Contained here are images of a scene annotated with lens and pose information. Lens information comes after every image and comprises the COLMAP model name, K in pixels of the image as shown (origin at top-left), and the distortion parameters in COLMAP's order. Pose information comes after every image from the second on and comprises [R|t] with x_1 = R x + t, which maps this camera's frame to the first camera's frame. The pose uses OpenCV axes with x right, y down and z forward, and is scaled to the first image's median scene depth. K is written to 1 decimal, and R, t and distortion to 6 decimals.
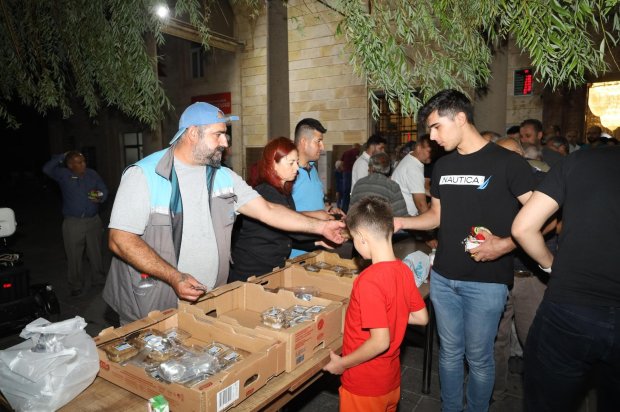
lens RADIAL K [[428.7, 0, 312.0], [0, 428.7, 206.7], [0, 0, 1]] dist [0.001888, 0.001961]
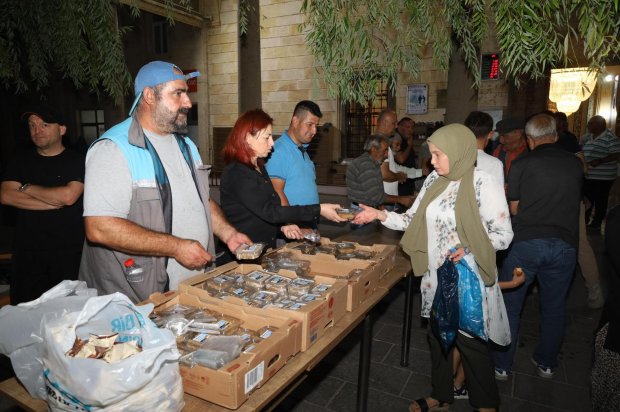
lens RADIAL K [[428.7, 0, 310.0], [0, 428.7, 206.0], [0, 0, 1]] dist [-0.001359, -0.004380]
pose [[0.996442, 0.000248, 0.084280, -0.102832], [-0.003543, 0.999235, 0.038949, 0.012488], [-0.084206, -0.039109, 0.995681, 0.030627]]
